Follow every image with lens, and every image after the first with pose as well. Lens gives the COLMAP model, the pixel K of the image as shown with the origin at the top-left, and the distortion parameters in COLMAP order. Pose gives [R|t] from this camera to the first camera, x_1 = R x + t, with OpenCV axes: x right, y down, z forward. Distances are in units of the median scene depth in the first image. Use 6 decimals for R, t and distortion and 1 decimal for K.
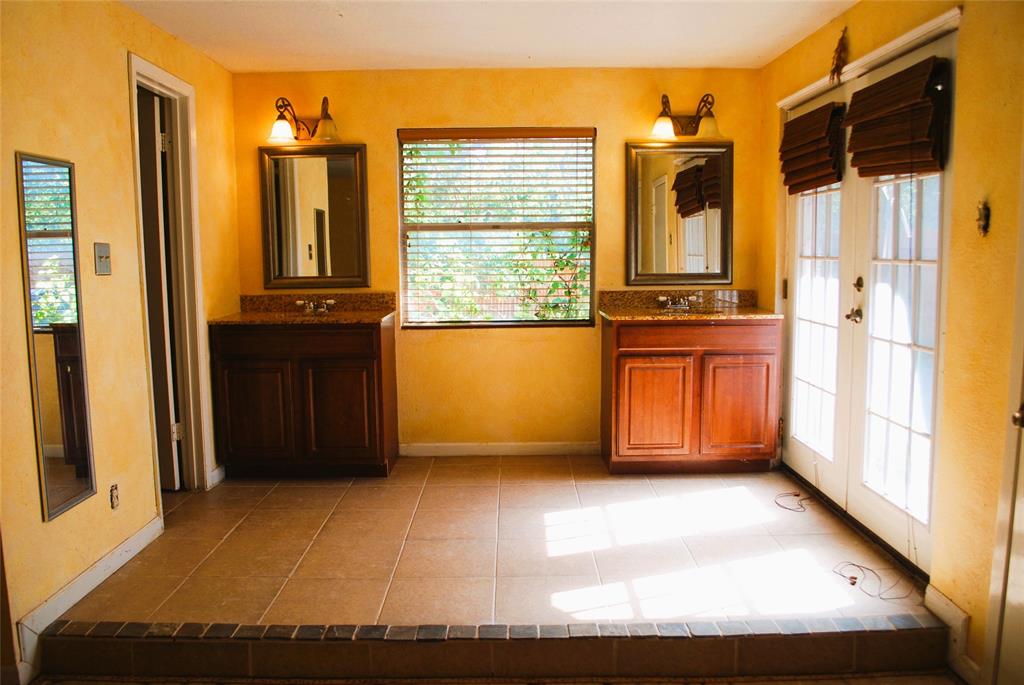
lens RADIAL K [[815.8, 0, 508.9], [0, 815.8, 342.8], [0, 0, 1]] dist [-0.102071, 0.046418]
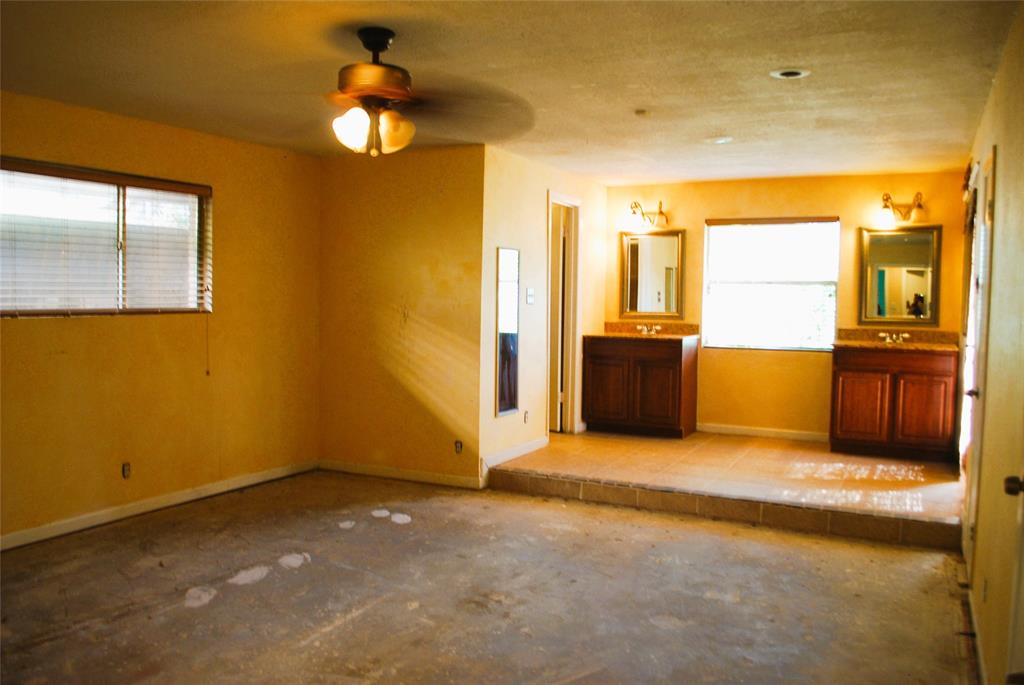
lens RADIAL K [[815.8, 0, 508.9], [0, 815.8, 342.8], [0, 0, 1]] dist [-0.102071, 0.046418]
pose [[0.886328, 0.048524, -0.460509, 0.267719], [-0.074574, 0.996471, -0.038531, 0.064807], [0.457014, 0.068493, 0.886818, -0.568901]]
